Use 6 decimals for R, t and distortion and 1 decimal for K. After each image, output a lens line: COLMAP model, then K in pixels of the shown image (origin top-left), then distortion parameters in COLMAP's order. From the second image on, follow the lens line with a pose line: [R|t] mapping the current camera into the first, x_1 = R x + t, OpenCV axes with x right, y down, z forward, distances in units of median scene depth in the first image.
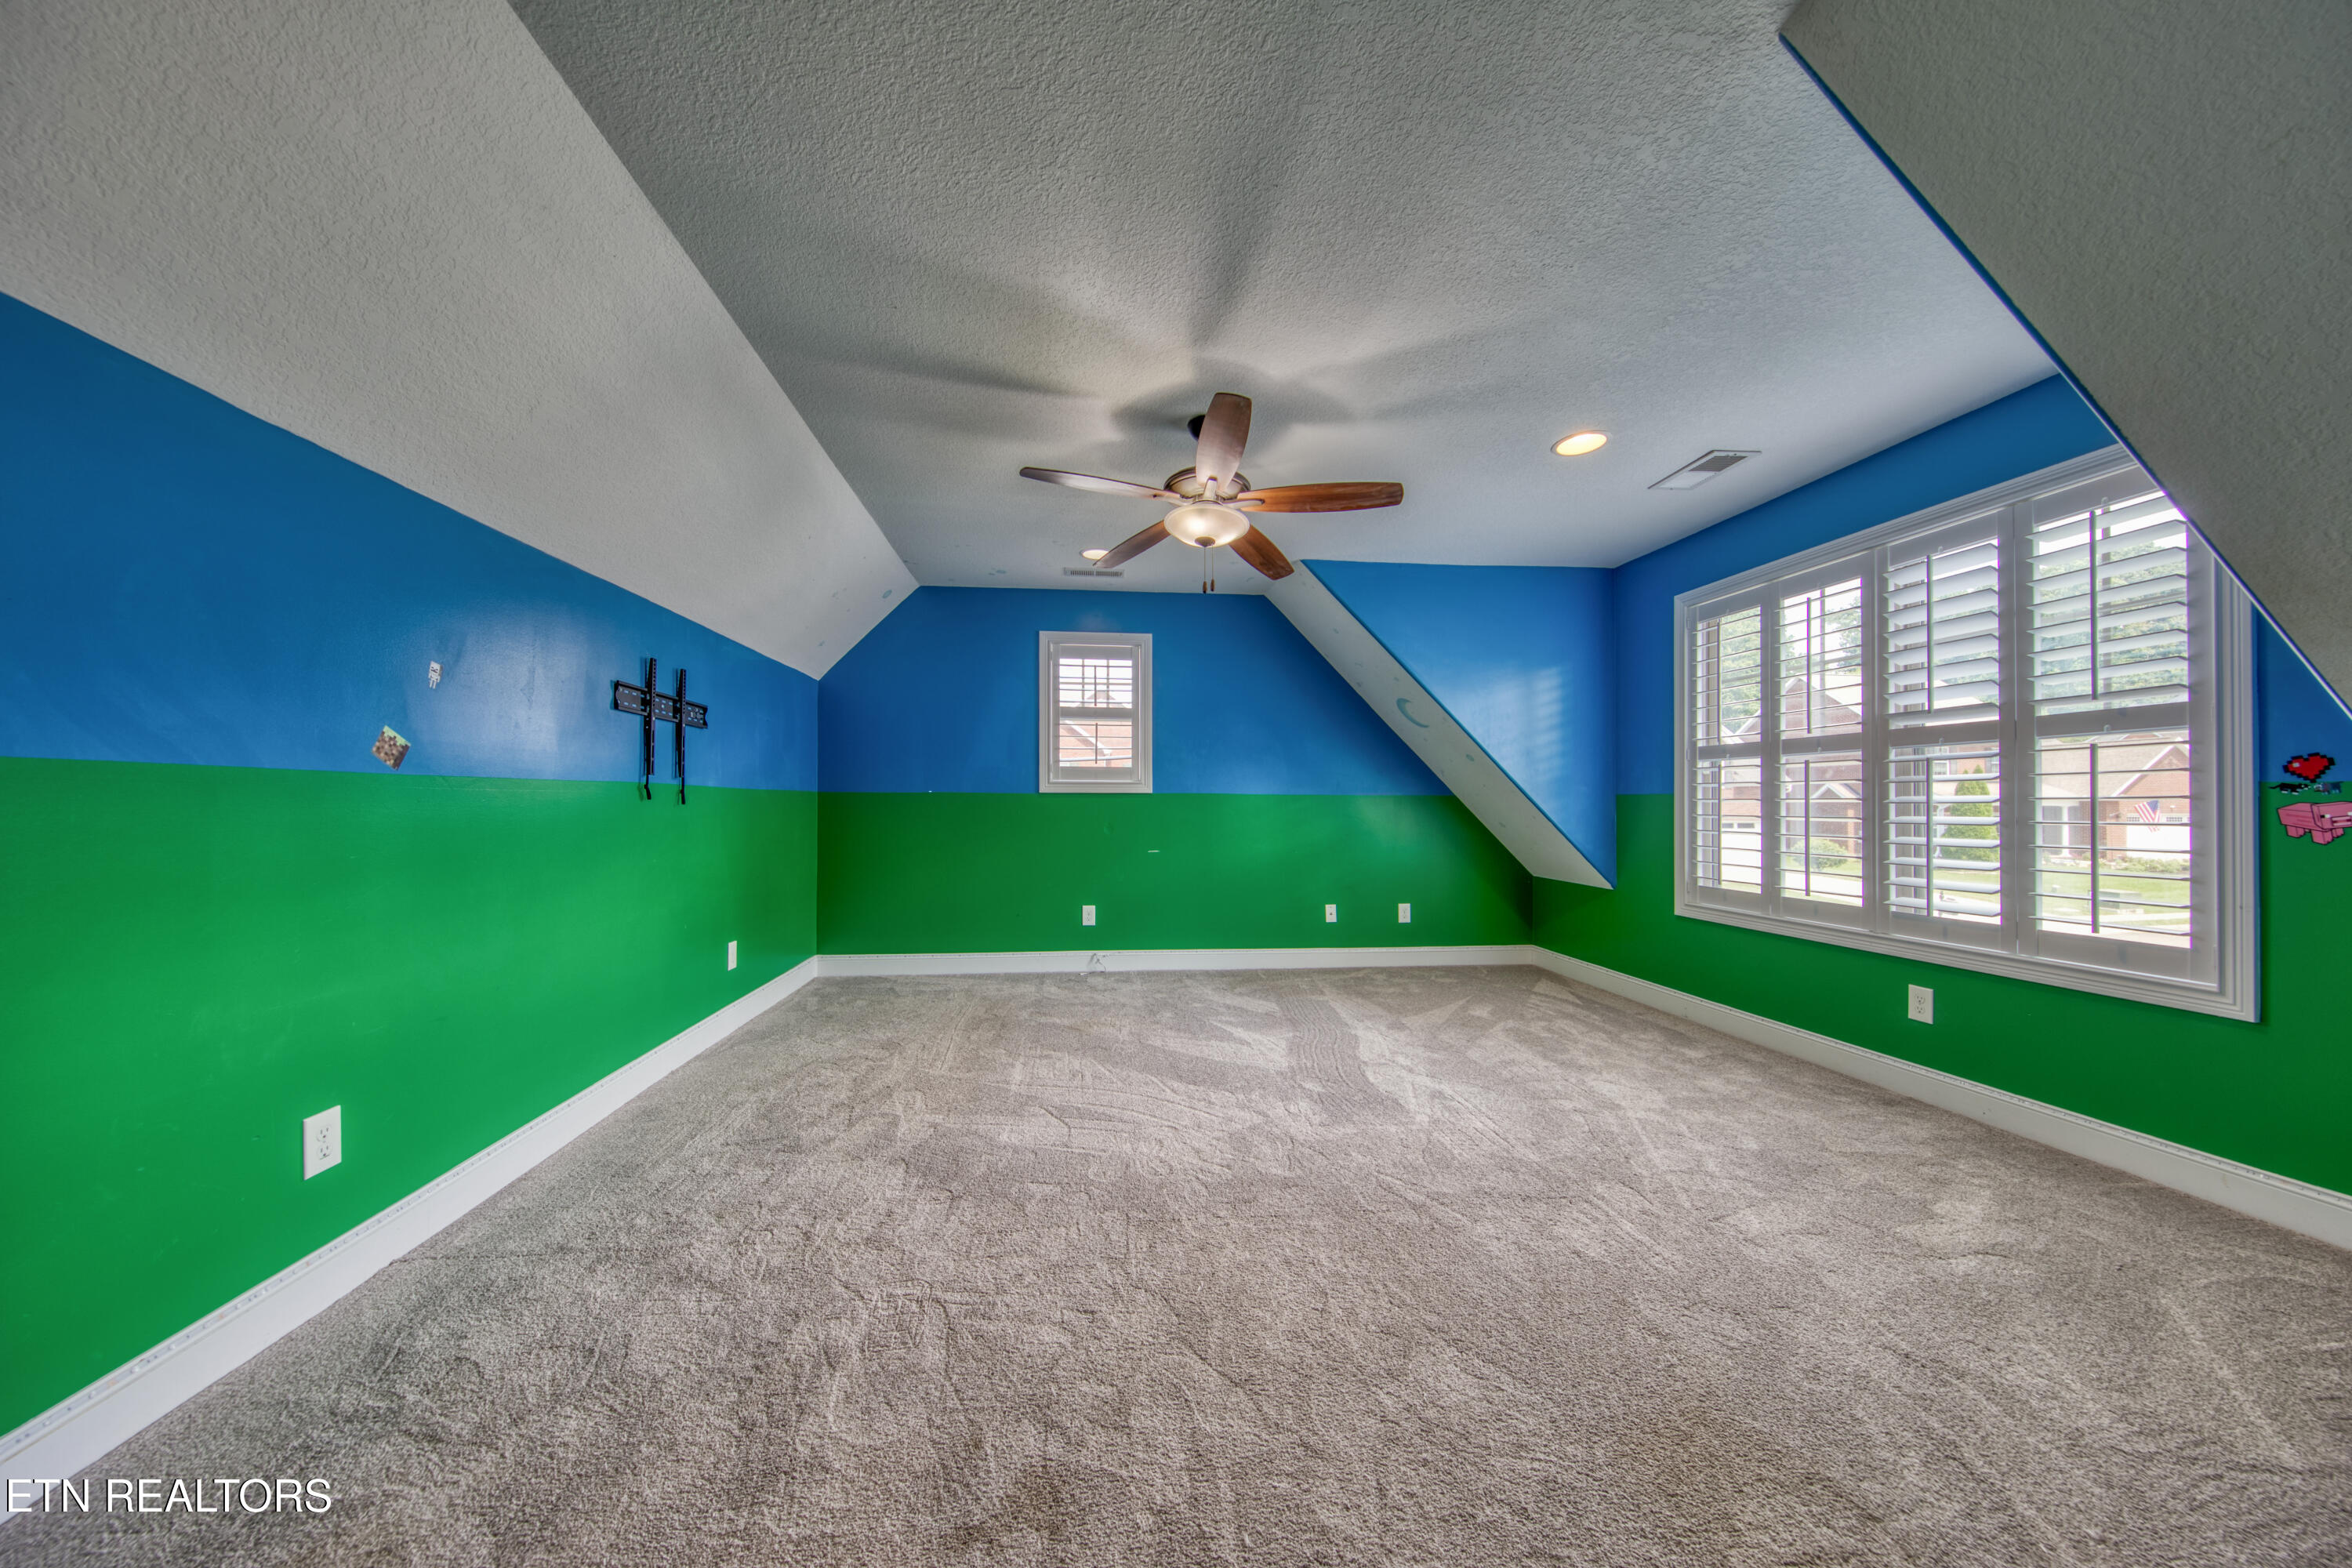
lens RADIAL K [[756.7, 0, 1192.2], [0, 756.7, 781.4], [0, 0, 1]] dist [0.000871, -0.003752]
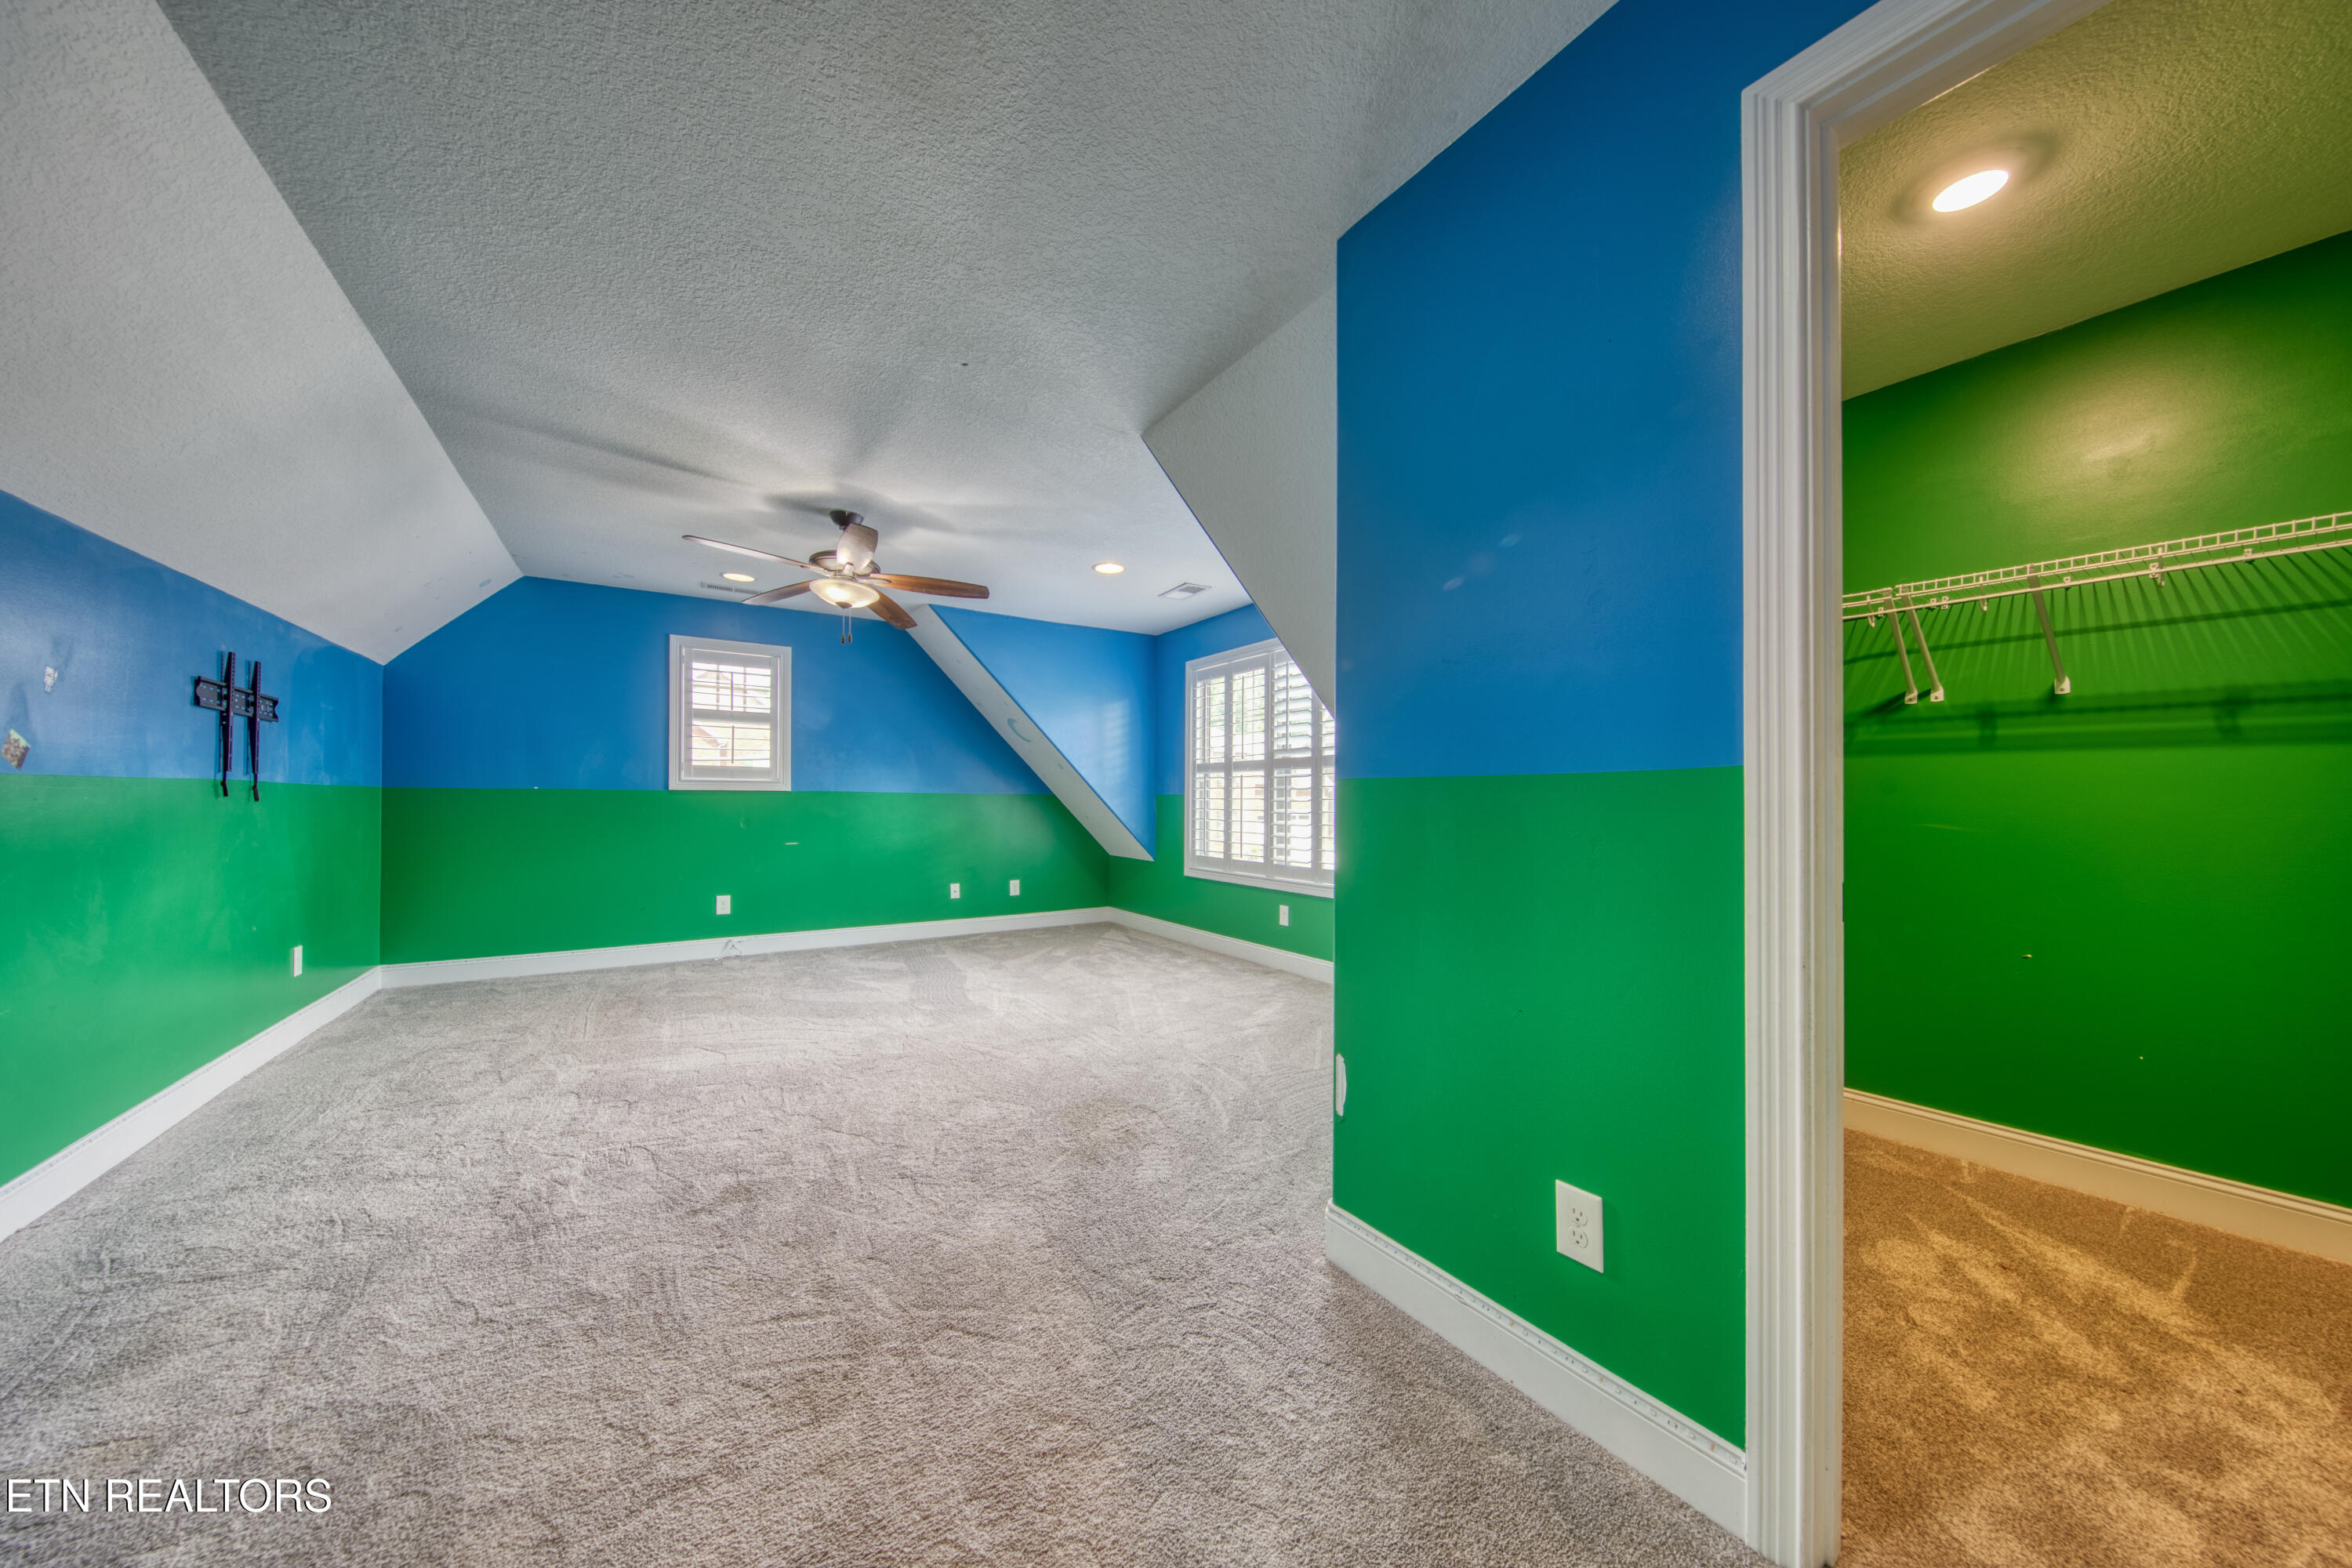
lens RADIAL K [[768.2, 0, 1174.8], [0, 768.2, 792.5], [0, 0, 1]] dist [0.001077, -0.004154]
pose [[0.911153, 0.005289, 0.412035, -0.006203], [-0.013727, 0.999752, 0.017522, -0.016813], [-0.411840, -0.021621, 0.911000, -0.438762]]
